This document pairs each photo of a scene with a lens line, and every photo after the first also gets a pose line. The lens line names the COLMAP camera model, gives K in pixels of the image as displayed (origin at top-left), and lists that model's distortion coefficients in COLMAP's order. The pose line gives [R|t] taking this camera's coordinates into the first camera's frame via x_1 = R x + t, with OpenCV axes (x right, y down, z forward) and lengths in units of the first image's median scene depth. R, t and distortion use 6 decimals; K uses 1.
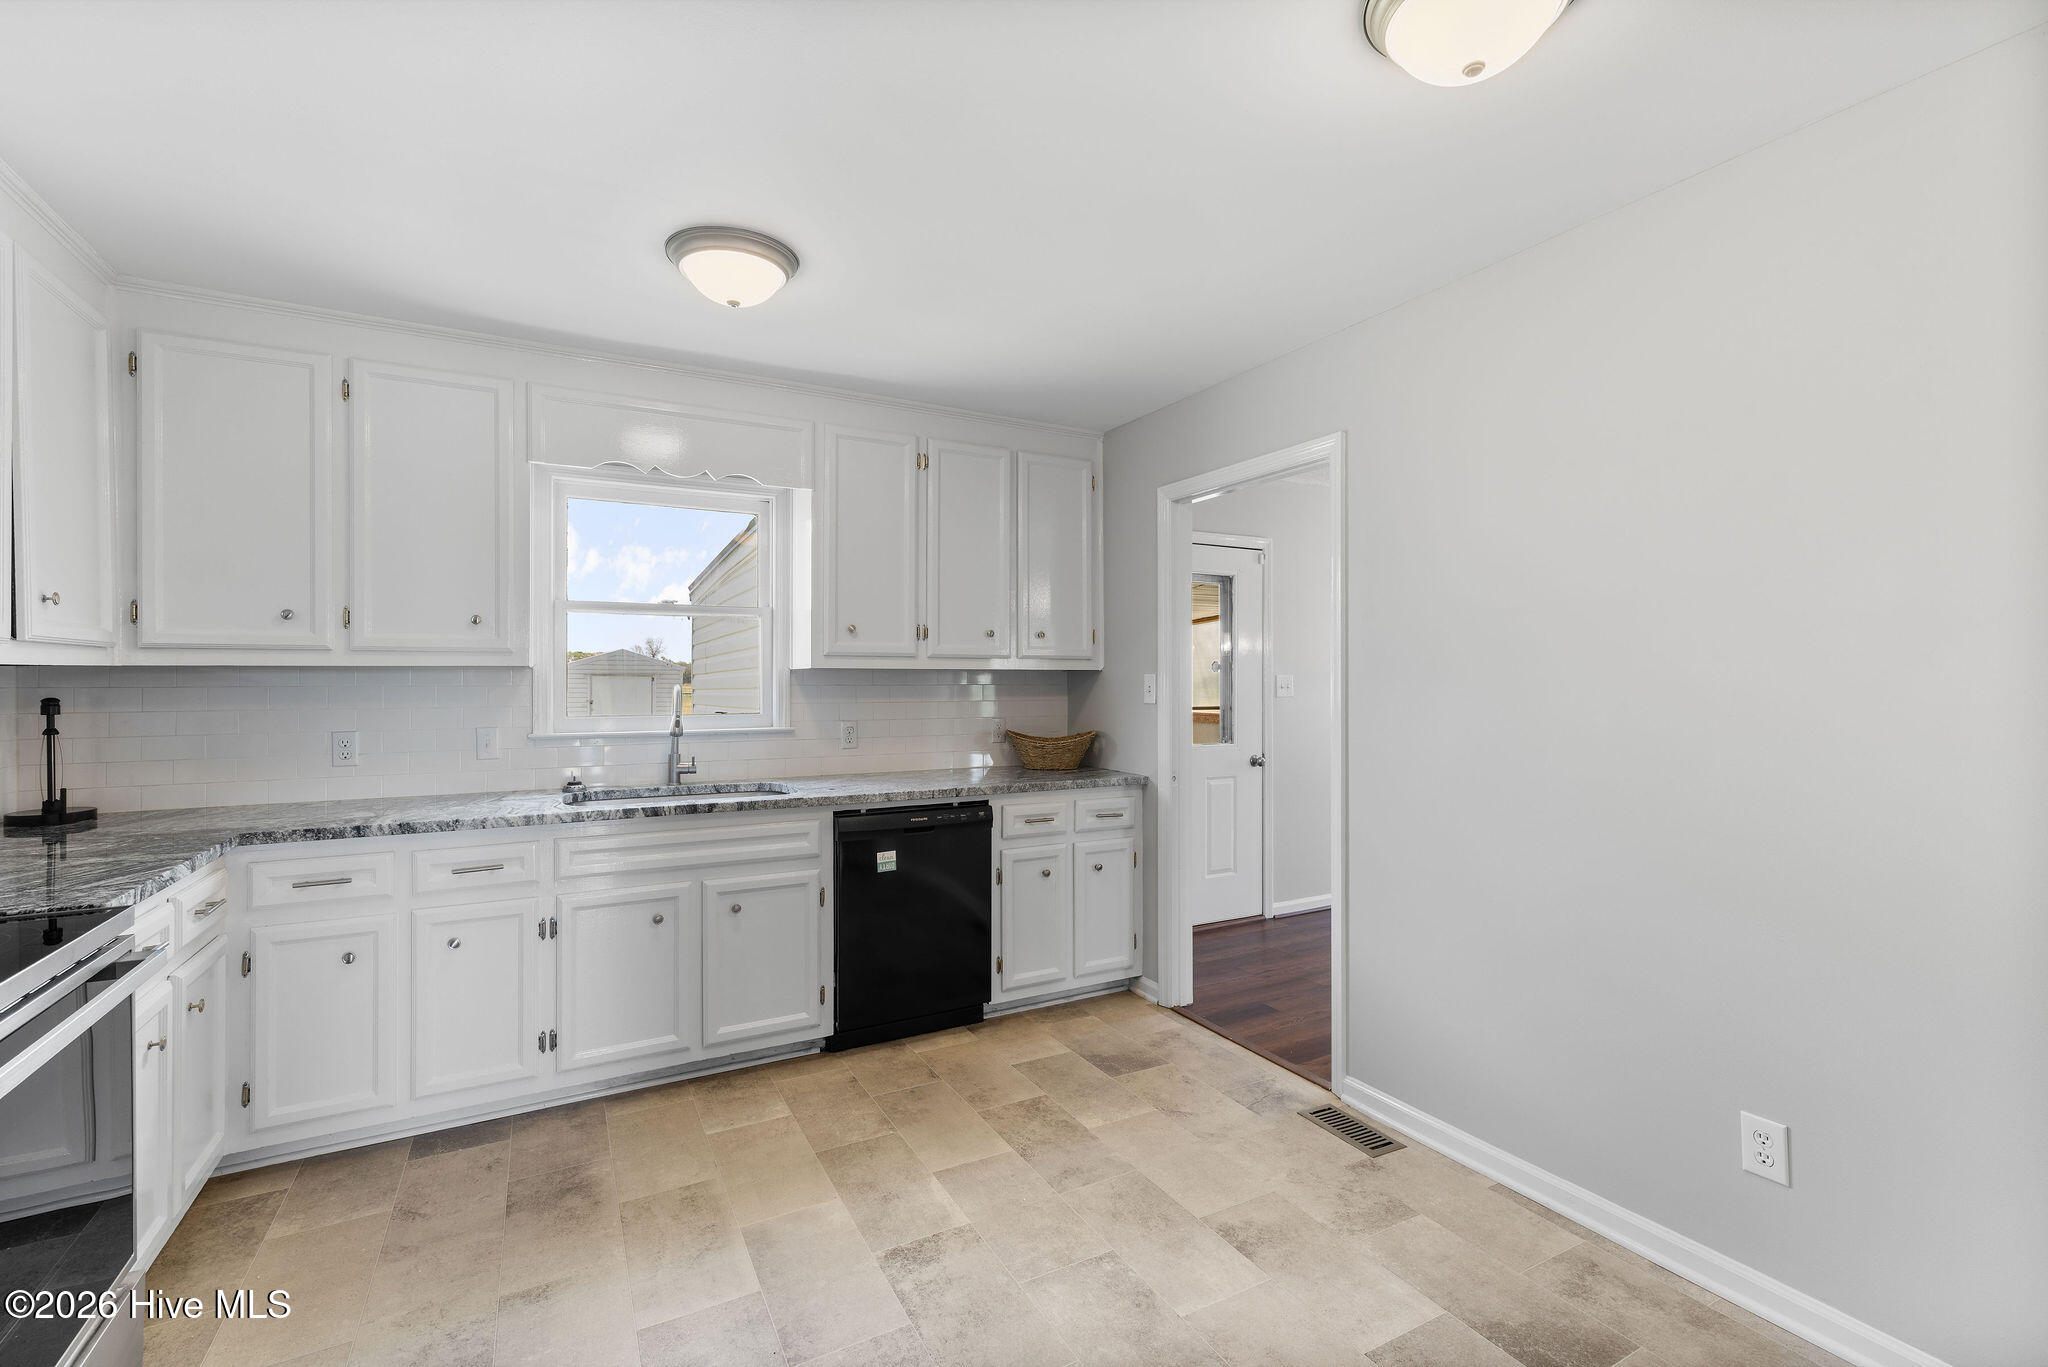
lens RADIAL K [[888.5, 0, 1026.9], [0, 888.5, 679.1], [0, 0, 1]] dist [0.001789, -0.000137]
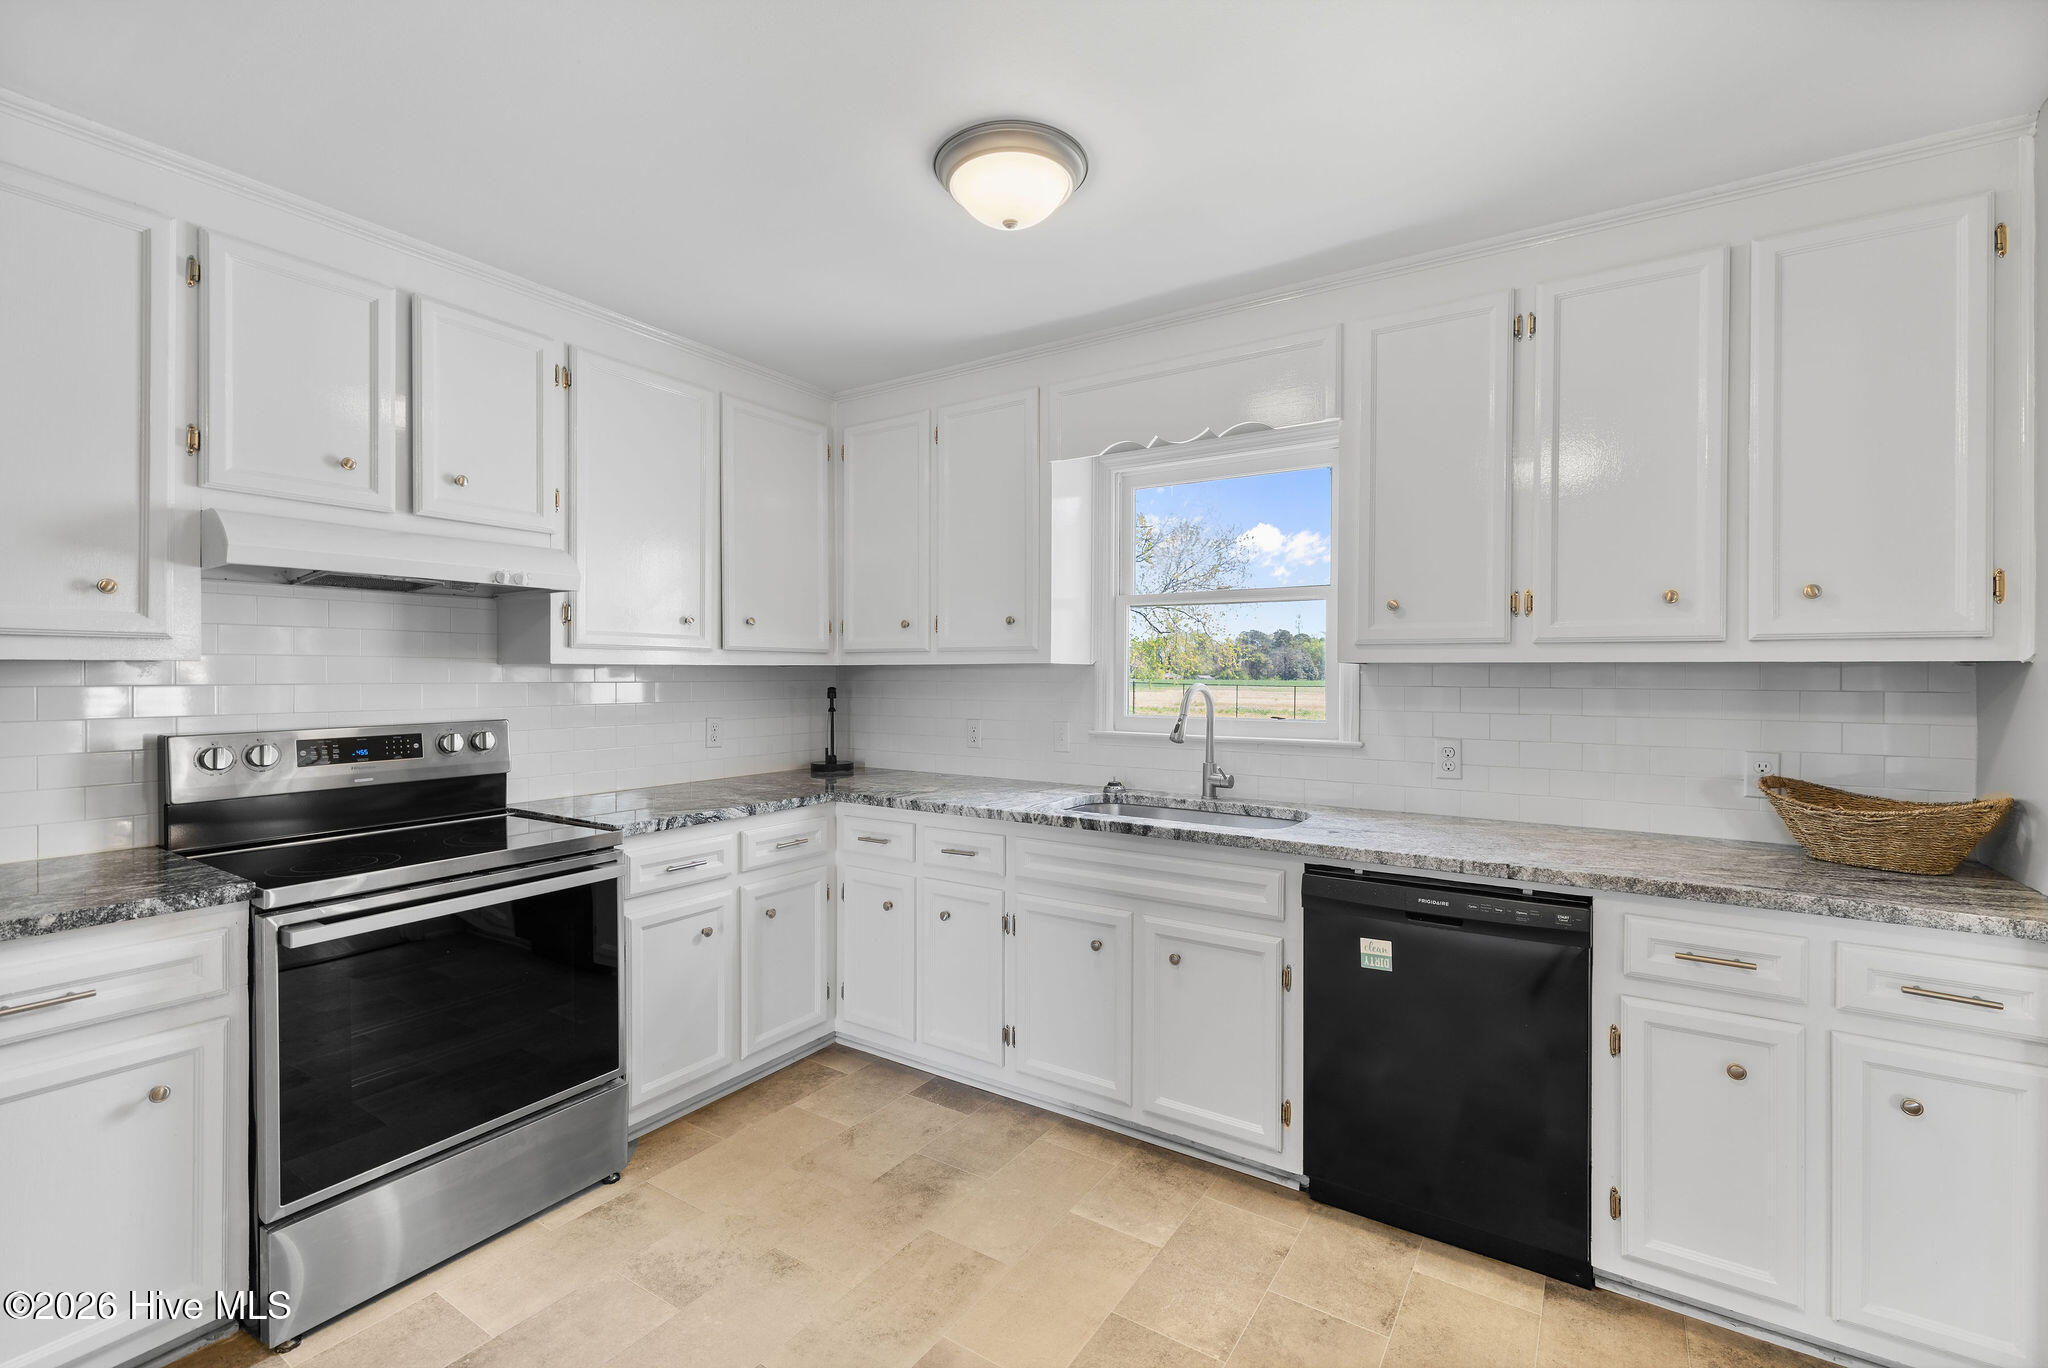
lens RADIAL K [[888.5, 0, 1027.1], [0, 888.5, 678.0], [0, 0, 1]] dist [0.001789, -0.000137]
pose [[0.470988, 0.005852, -0.882120, 0.324894], [-0.004607, 0.999981, 0.004174, -0.001983], [0.882128, 0.002098, 0.471006, 0.495282]]
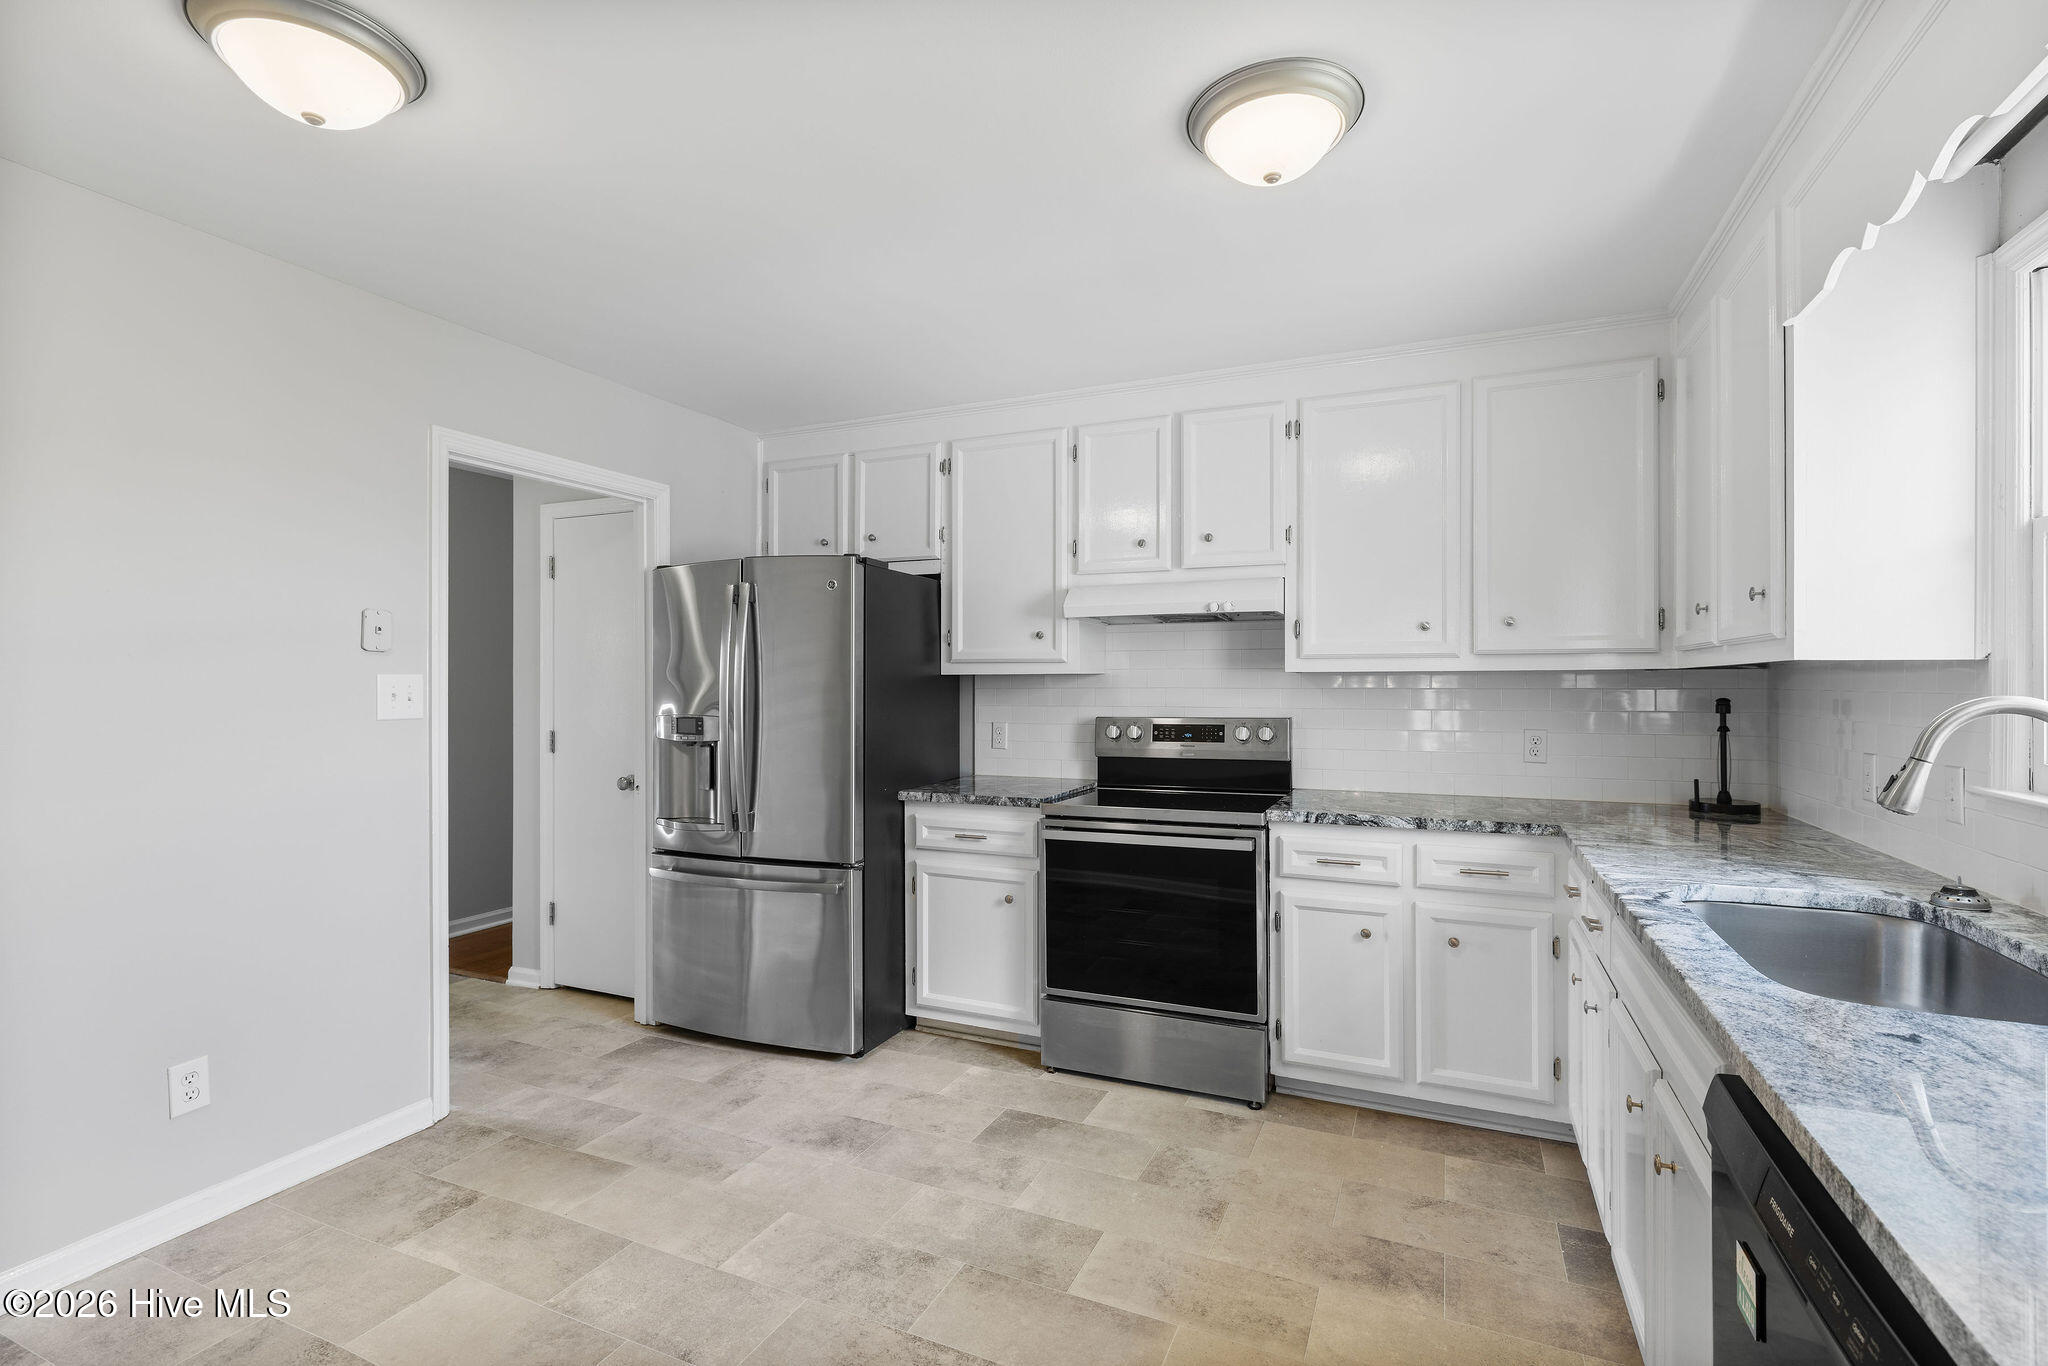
lens RADIAL K [[935.1, 0, 1019.1], [0, 935.1, 683.8], [0, 0, 1]] dist [-0.001856, 0.000237]
pose [[-0.799183, 0.002046, -0.601084, 0.244582], [-0.000358, 0.999992, 0.003880, -0.000517], [0.601087, 0.003316, -0.799177, 1.186537]]
